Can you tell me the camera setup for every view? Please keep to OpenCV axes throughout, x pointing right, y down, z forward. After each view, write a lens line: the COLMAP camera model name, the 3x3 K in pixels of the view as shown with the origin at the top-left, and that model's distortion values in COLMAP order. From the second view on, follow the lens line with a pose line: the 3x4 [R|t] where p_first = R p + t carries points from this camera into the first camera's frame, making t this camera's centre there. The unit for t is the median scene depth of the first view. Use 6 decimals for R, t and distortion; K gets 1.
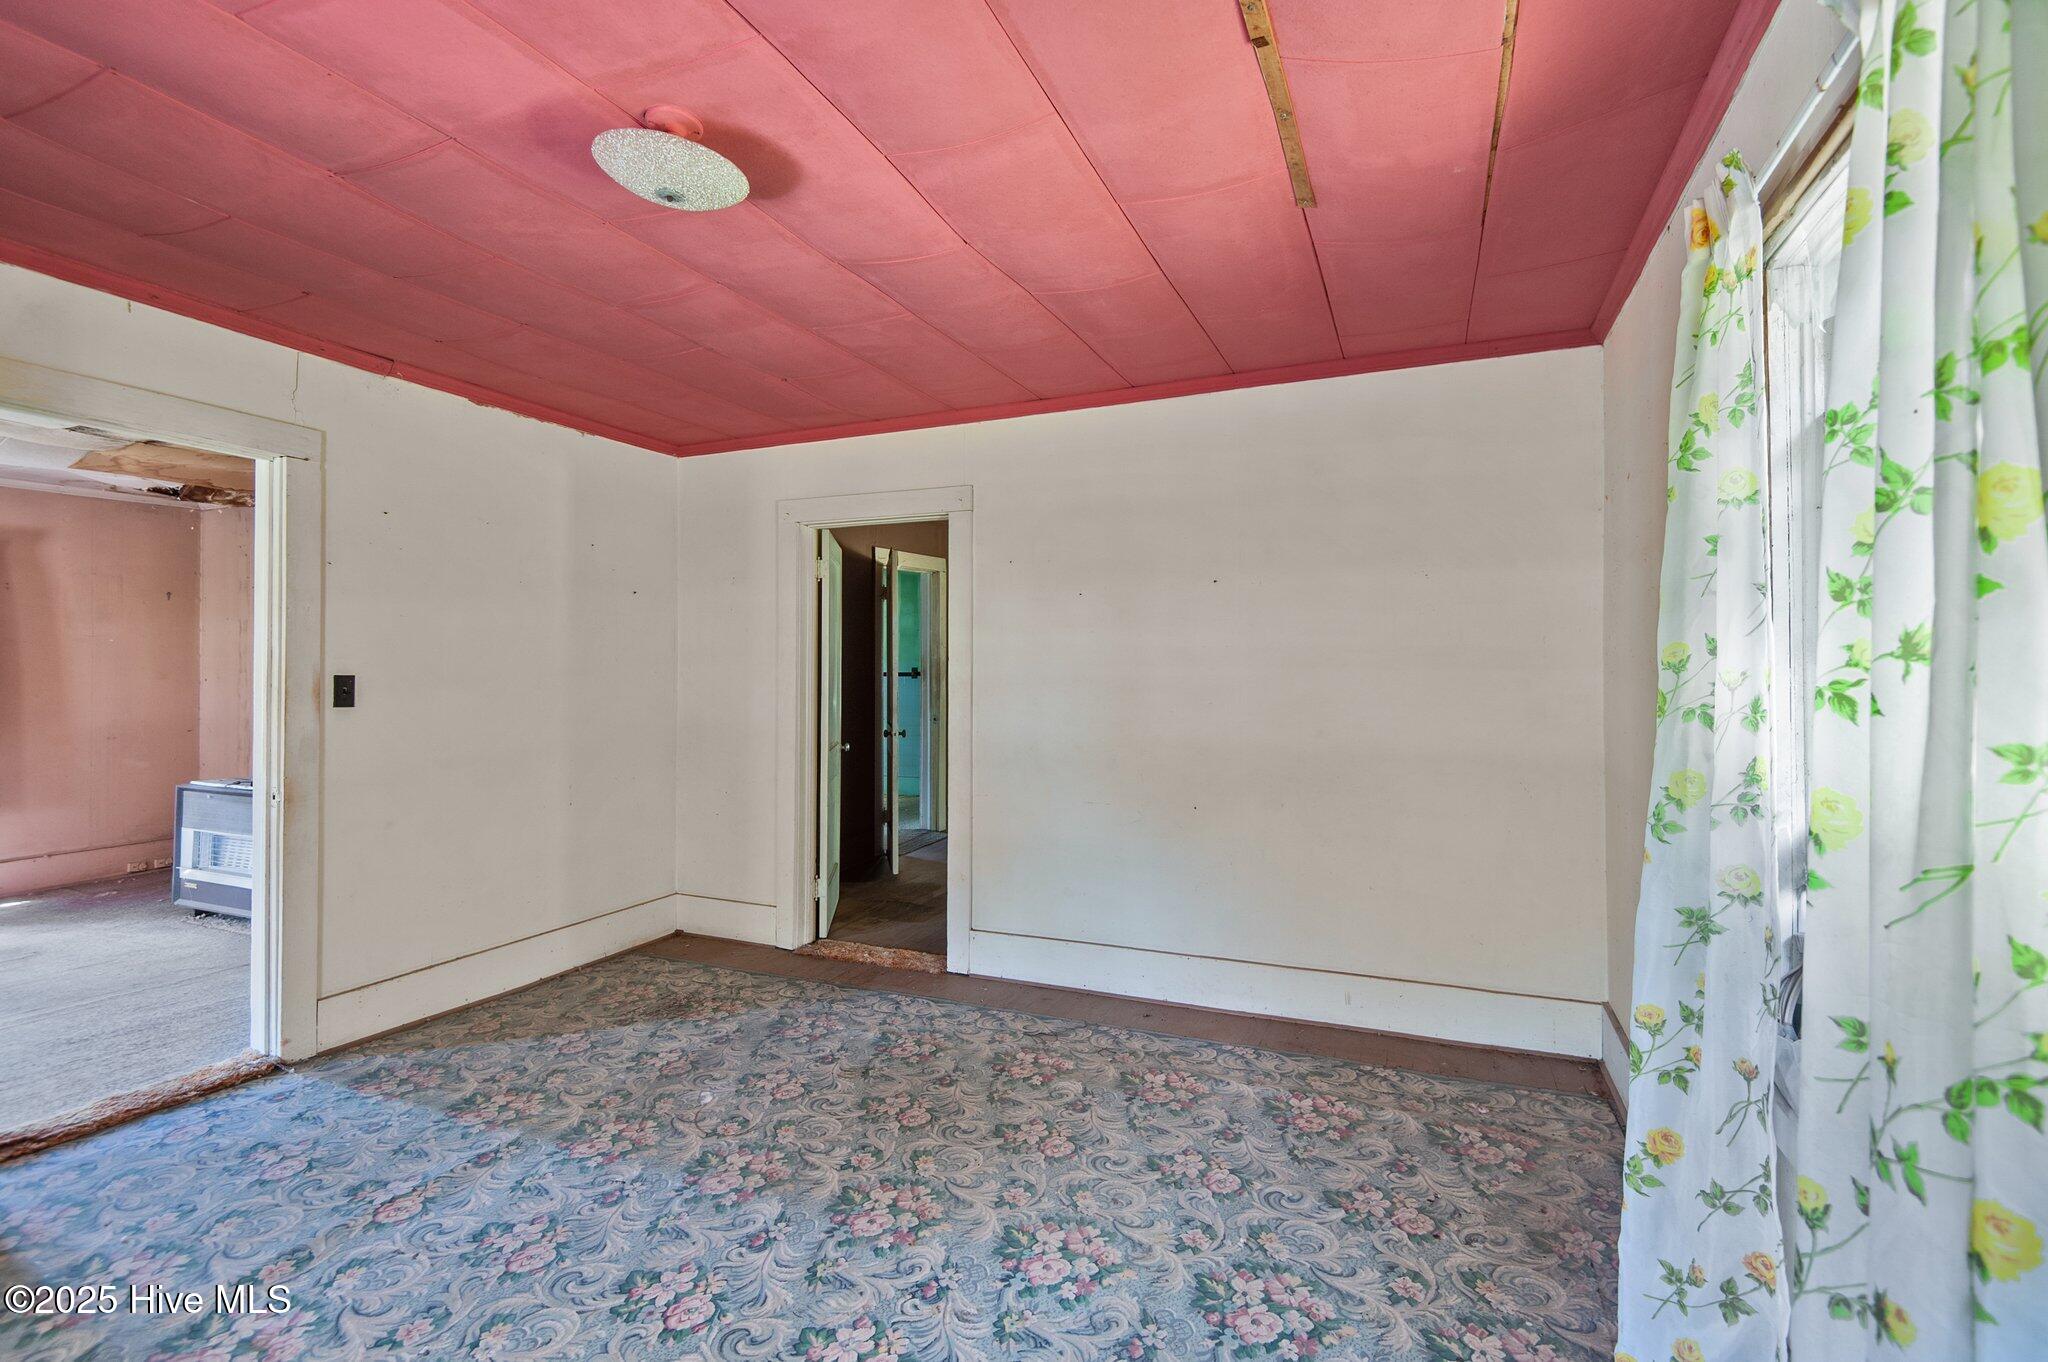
lens RADIAL K [[933.7, 0, 1042.7], [0, 933.7, 638.9], [0, 0, 1]] dist [0.030106, -0.017303]
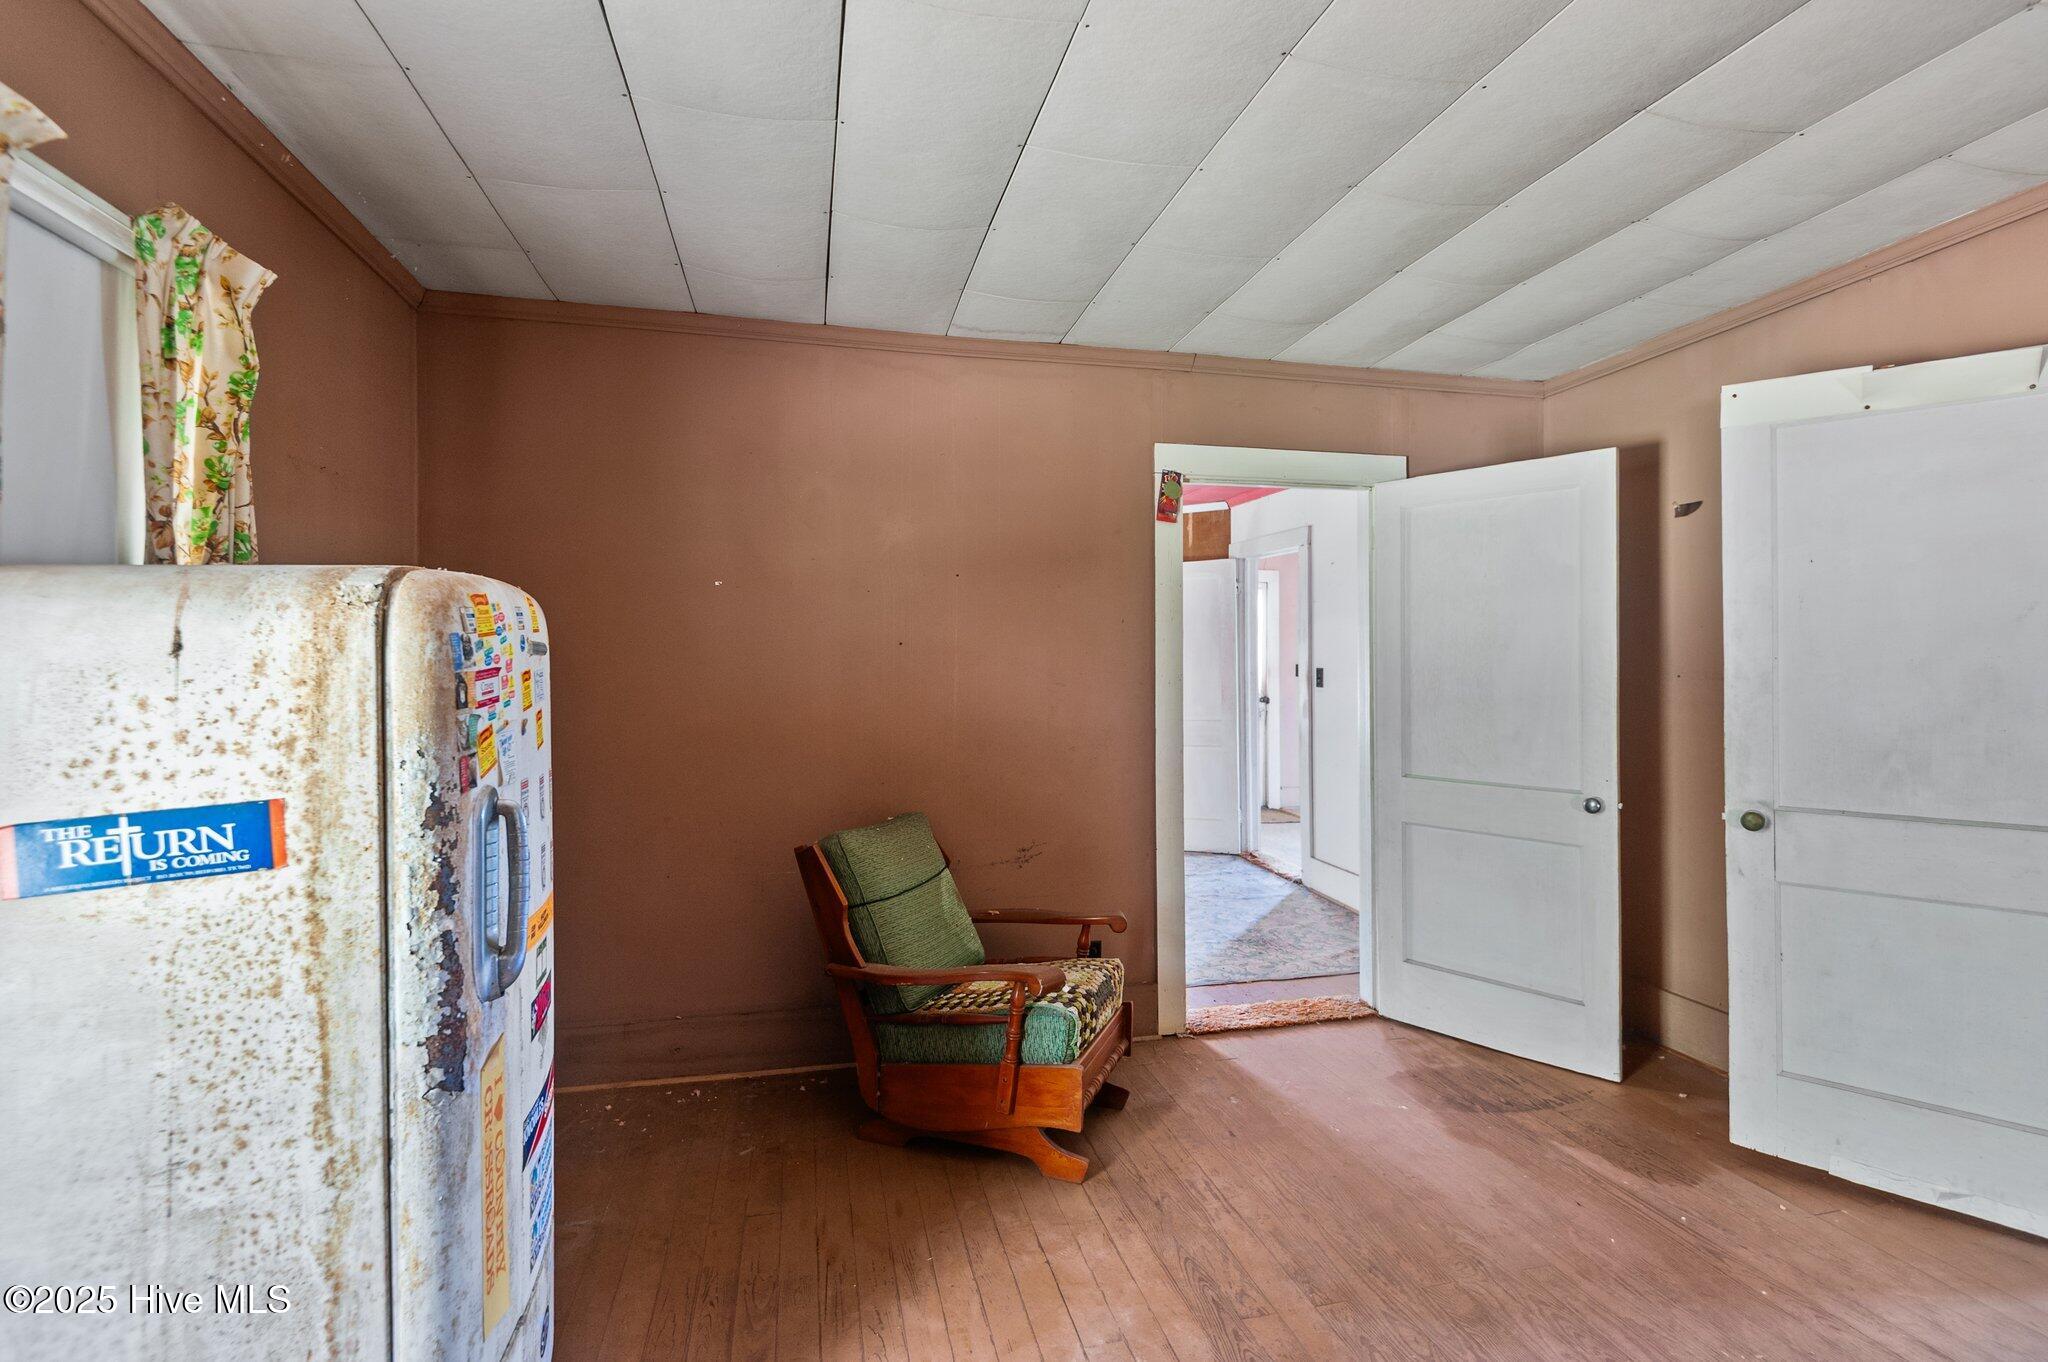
lens RADIAL K [[933.7, 0, 1035.6], [0, 933.7, 647.3], [0, 0, 1]] dist [0.030106, -0.017303]
pose [[-0.806674, -0.009975, -0.590912, 0.536367], [0.018807, 0.998918, -0.042537, 0.056616], [0.590697, -0.045427, -0.805614, 1.745581]]
